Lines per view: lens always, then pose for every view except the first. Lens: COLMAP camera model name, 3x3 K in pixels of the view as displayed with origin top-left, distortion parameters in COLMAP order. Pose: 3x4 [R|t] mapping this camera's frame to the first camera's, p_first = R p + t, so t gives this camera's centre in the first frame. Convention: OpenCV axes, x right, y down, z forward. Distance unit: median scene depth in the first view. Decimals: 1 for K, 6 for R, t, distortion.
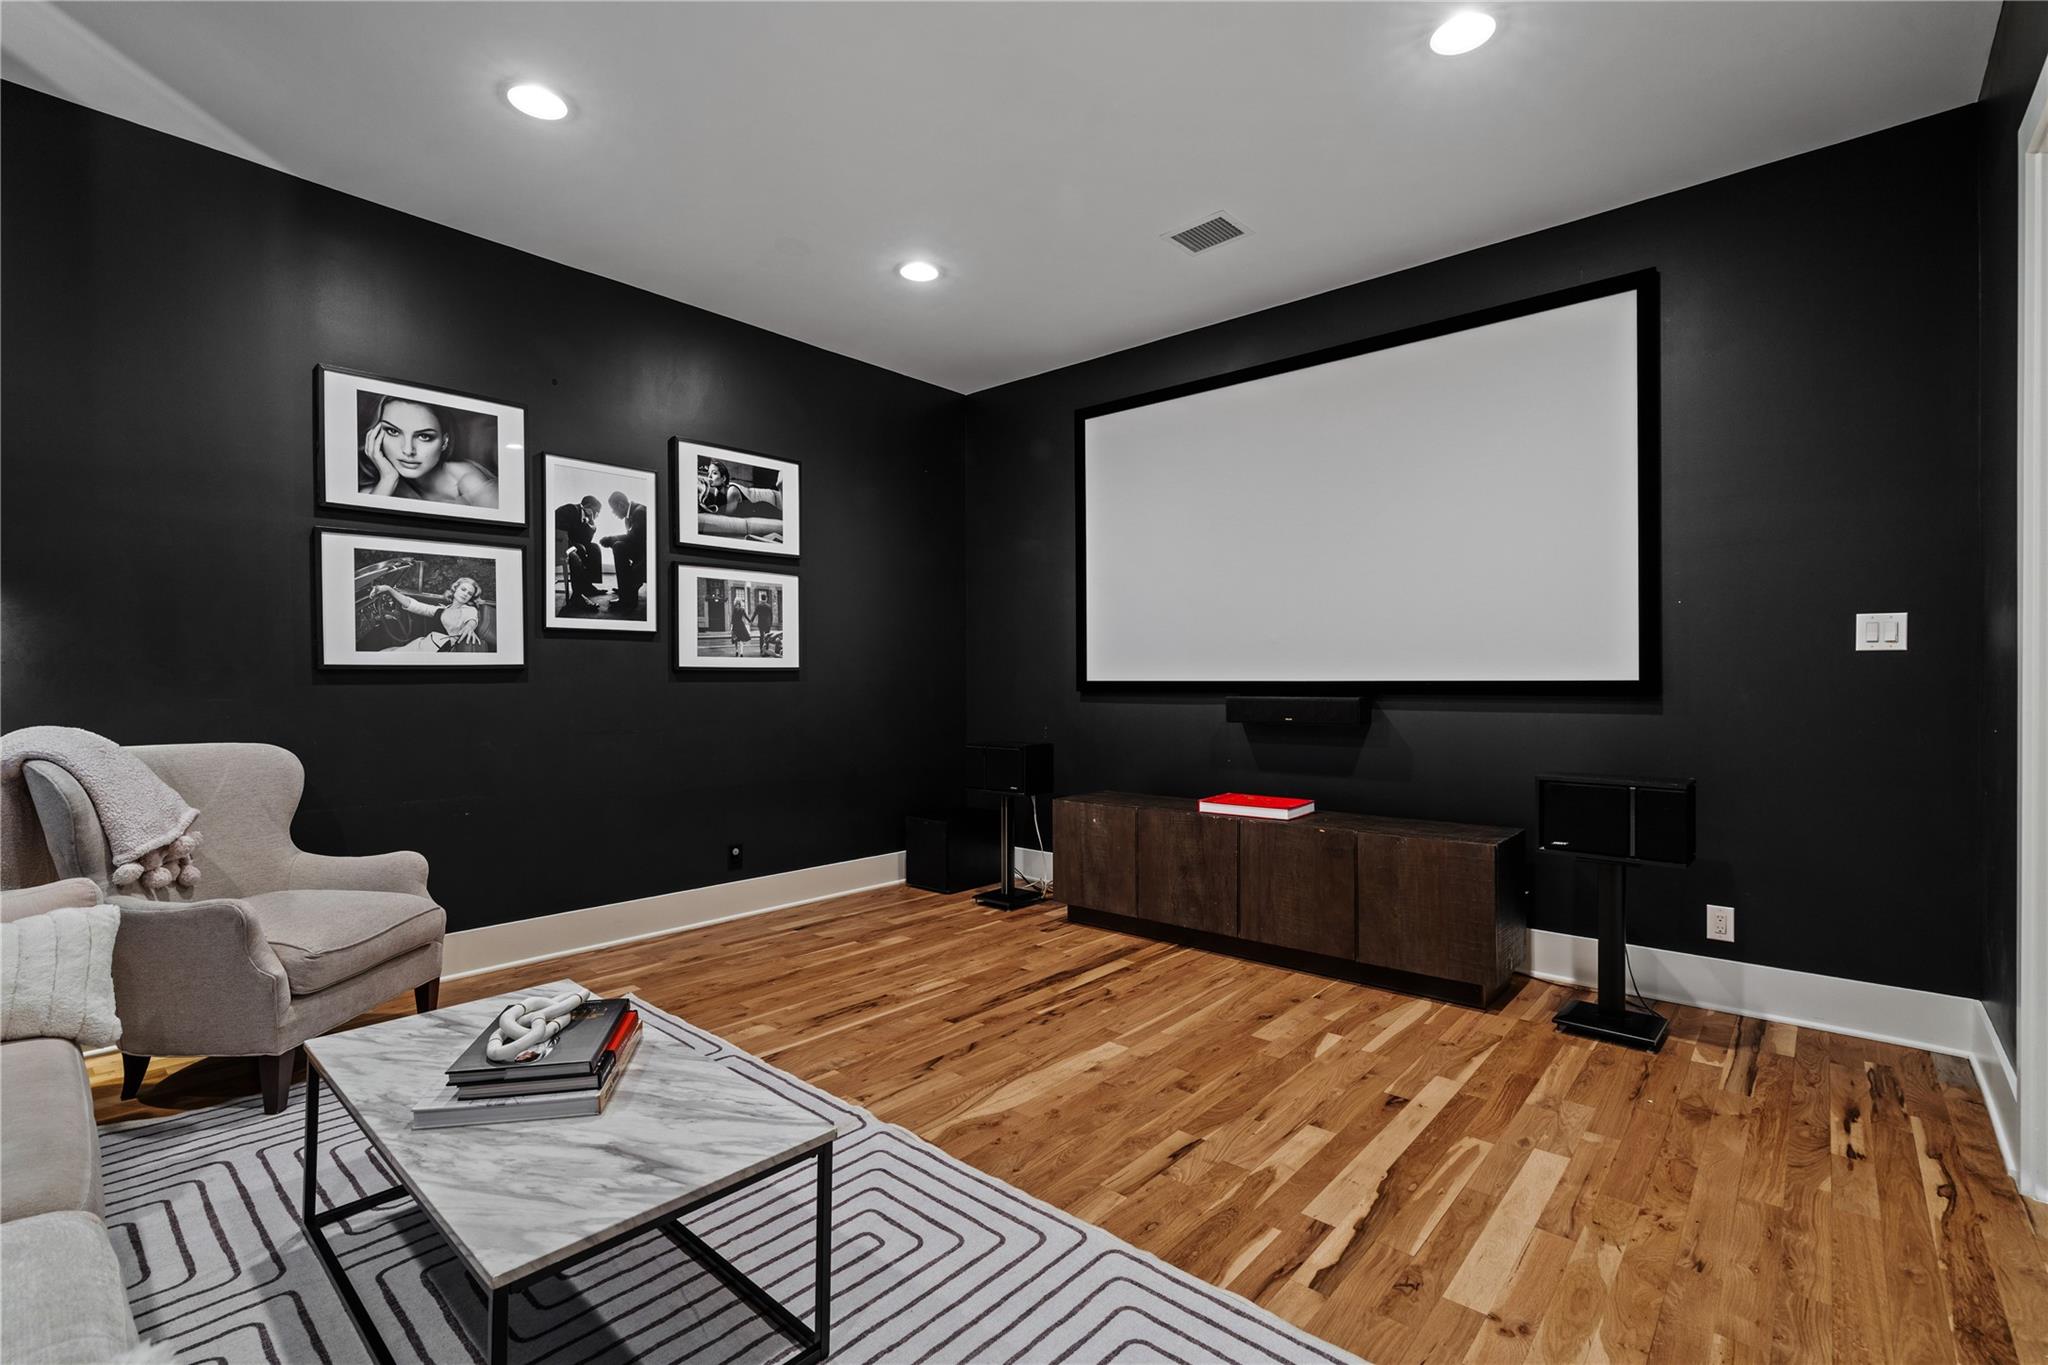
lens RADIAL K [[921.8, 0, 1012.4], [0, 921.8, 681.1], [0, 0, 1]] dist [-0.008055, 0.002422]
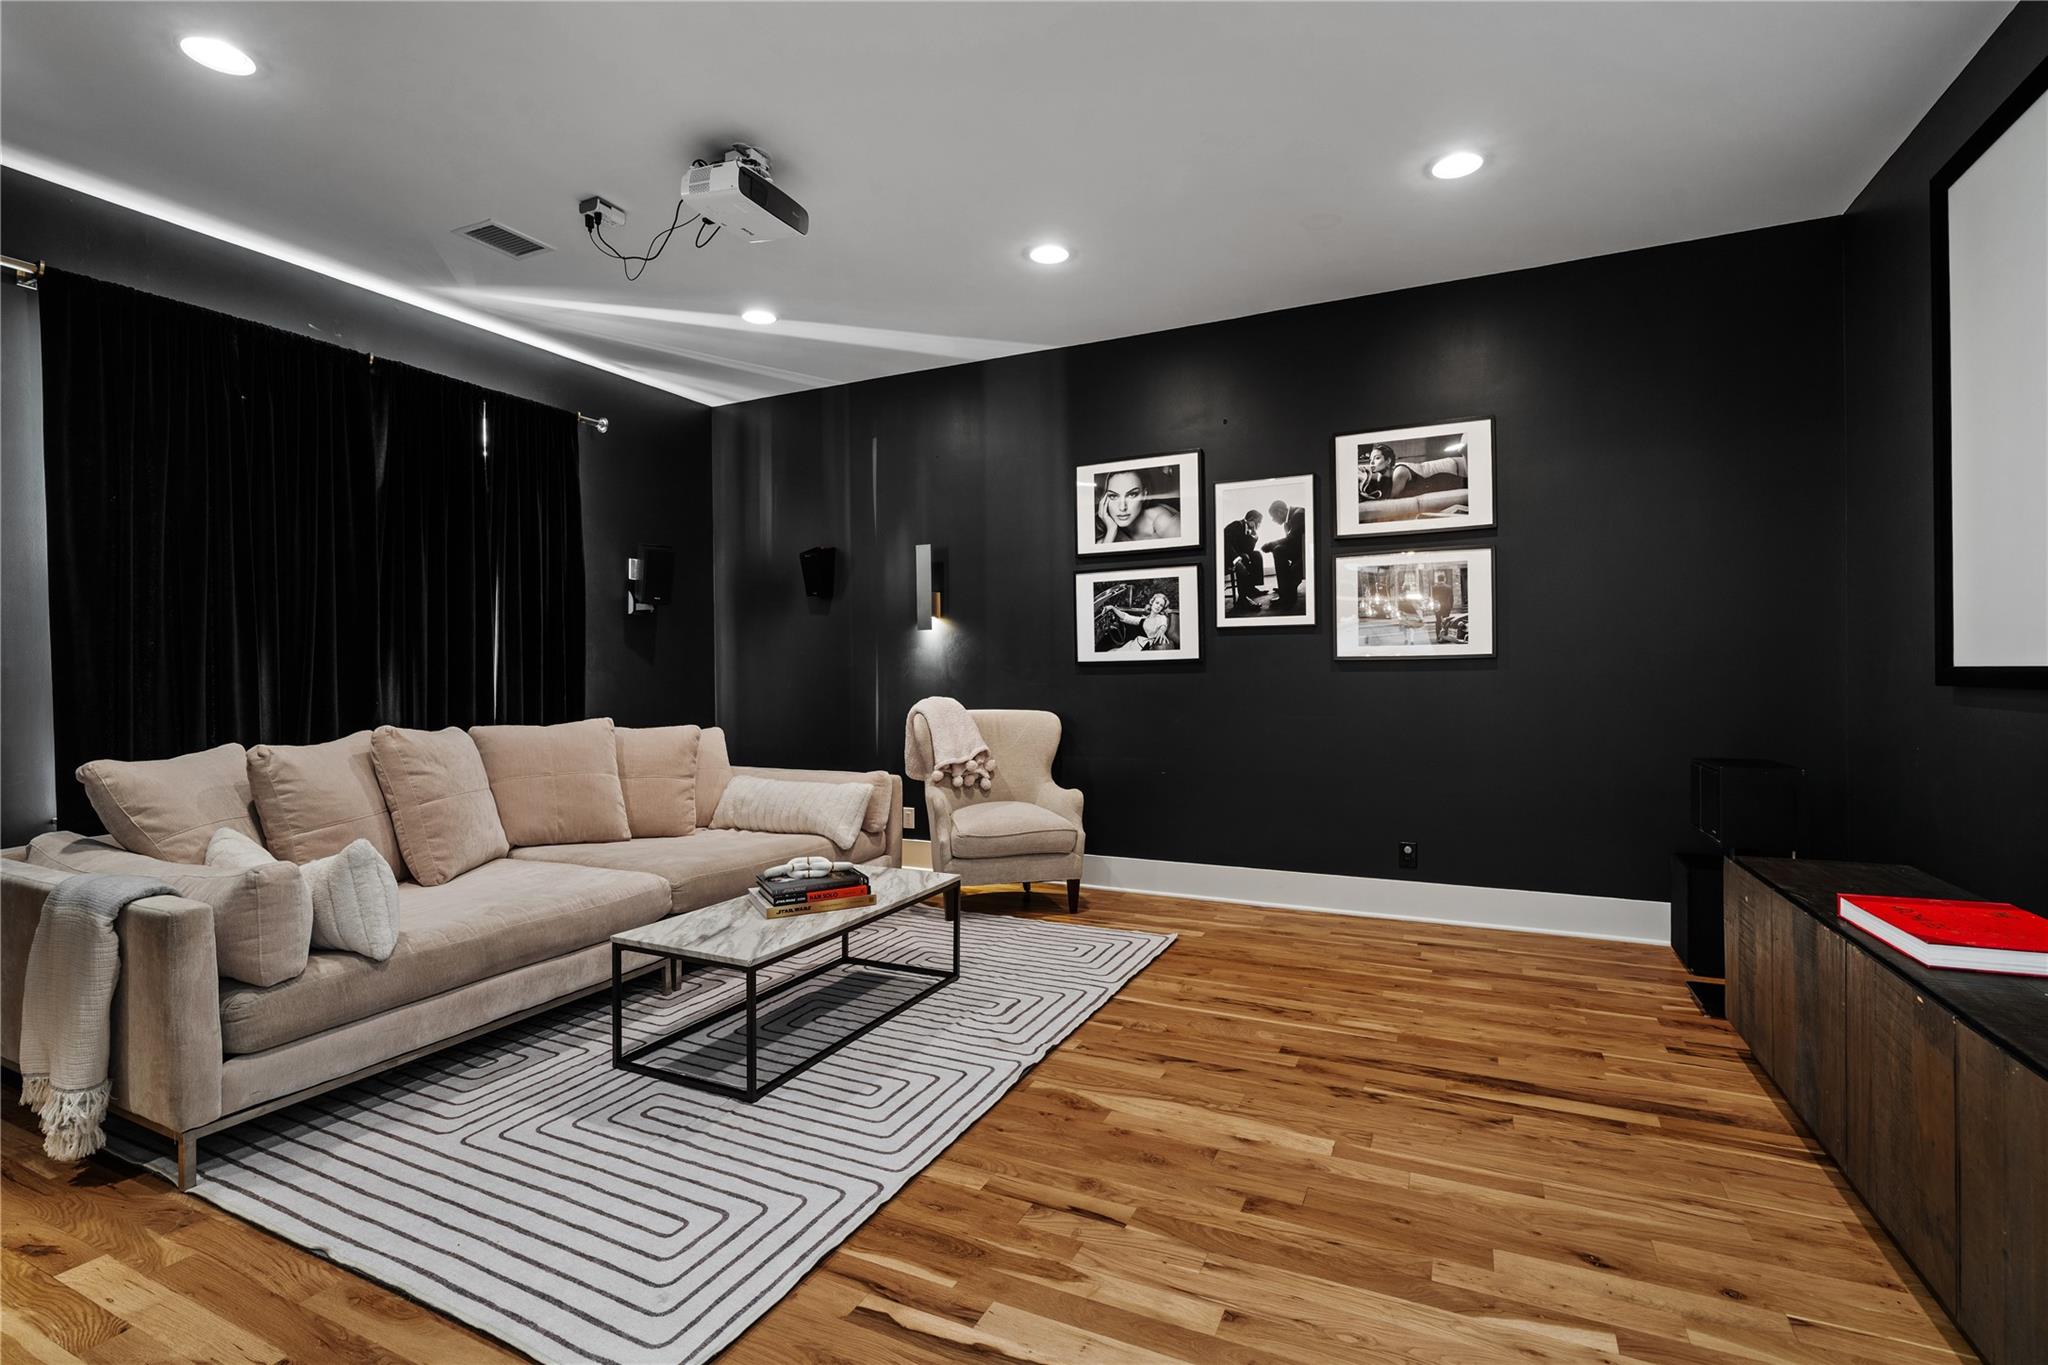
lens RADIAL K [[921.8, 0, 1012.9], [0, 921.8, 680.0], [0, 0, 1]] dist [-0.008055, 0.002422]
pose [[0.277165, 0.007069, -0.960796, 0.609338], [0.007676, 0.999925, 0.009571, -0.002732], [0.960792, -0.010027, 0.277090, 0.423081]]
